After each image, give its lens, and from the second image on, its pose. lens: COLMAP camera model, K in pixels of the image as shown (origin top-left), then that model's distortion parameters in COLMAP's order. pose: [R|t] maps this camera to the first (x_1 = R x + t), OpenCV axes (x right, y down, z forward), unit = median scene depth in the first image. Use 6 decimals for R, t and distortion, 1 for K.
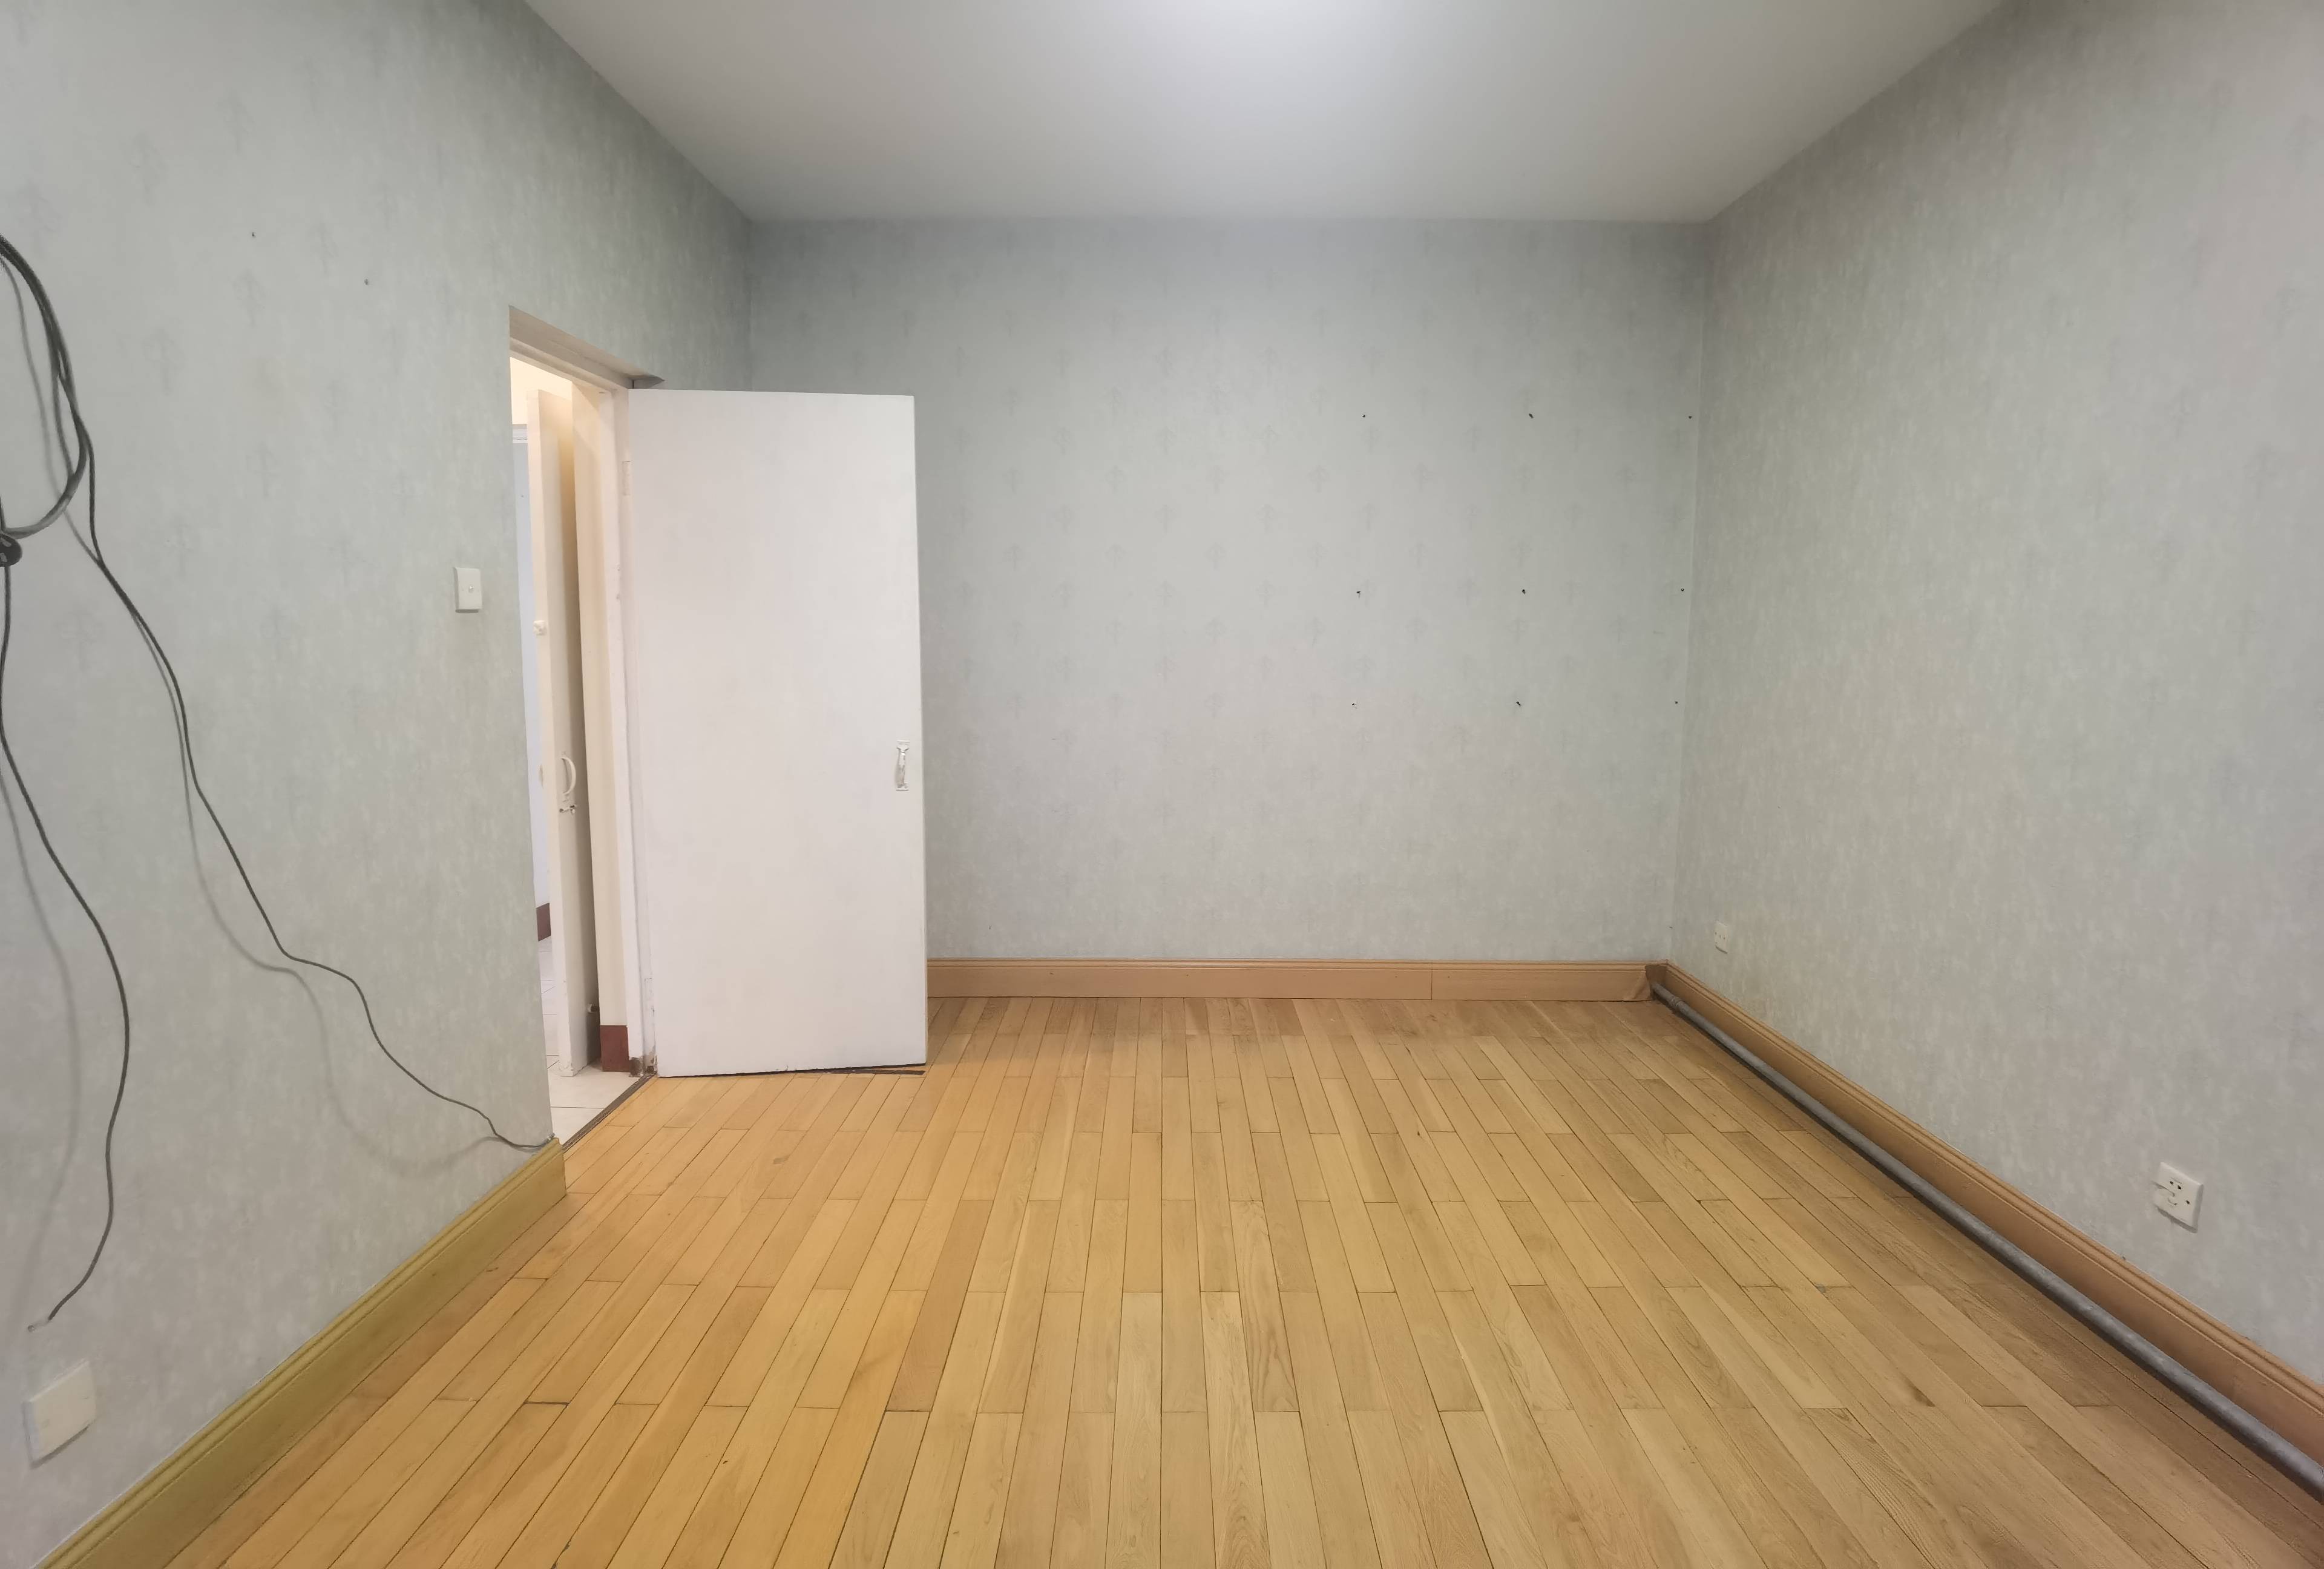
lens RADIAL K [[1197.3, 0, 1162.0], [0, 1197.3, 784.5], [0, 0, 1]] dist [-0.003631, -0.000213]
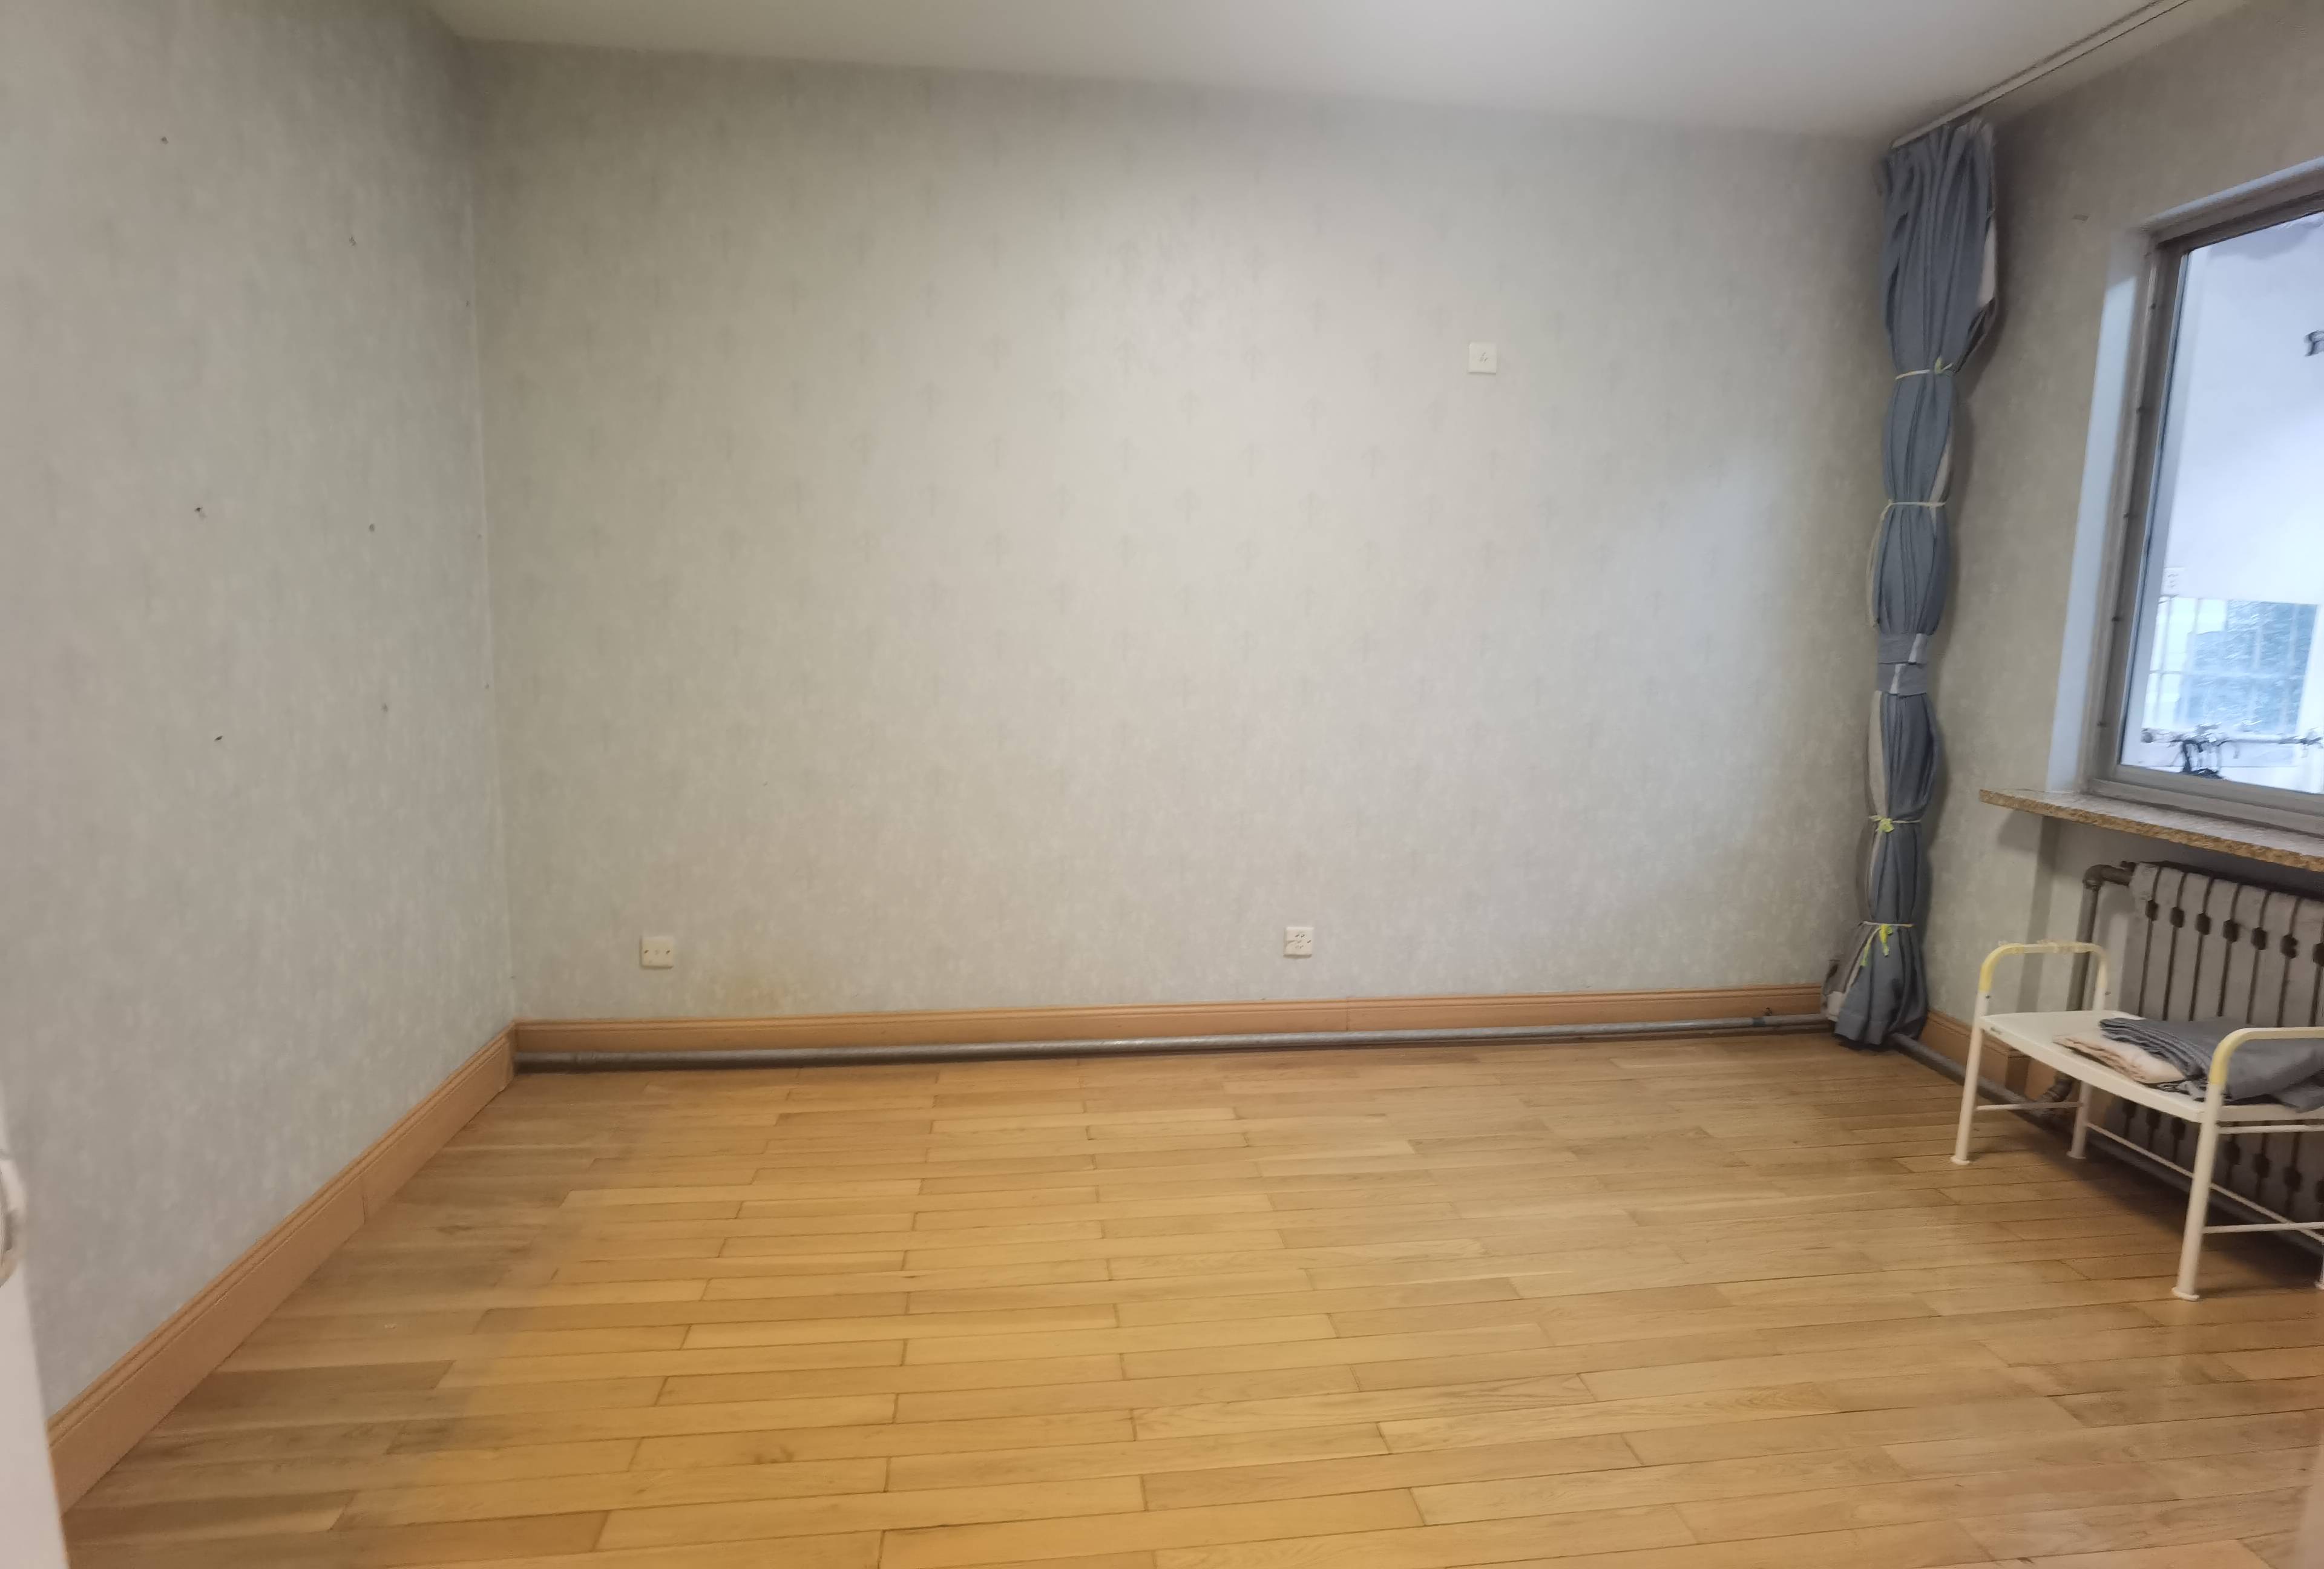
lens RADIAL K [[1235.9, 0, 1160.0], [0, 1235.9, 773.2], [0, 0, 1]] dist [-0.003347, -0.000414]
pose [[-0.102316, -0.161477, 0.981558, -0.566449], [0.115147, 0.978181, 0.172924, -0.148416], [-0.988065, 0.130716, -0.081490, 0.956705]]
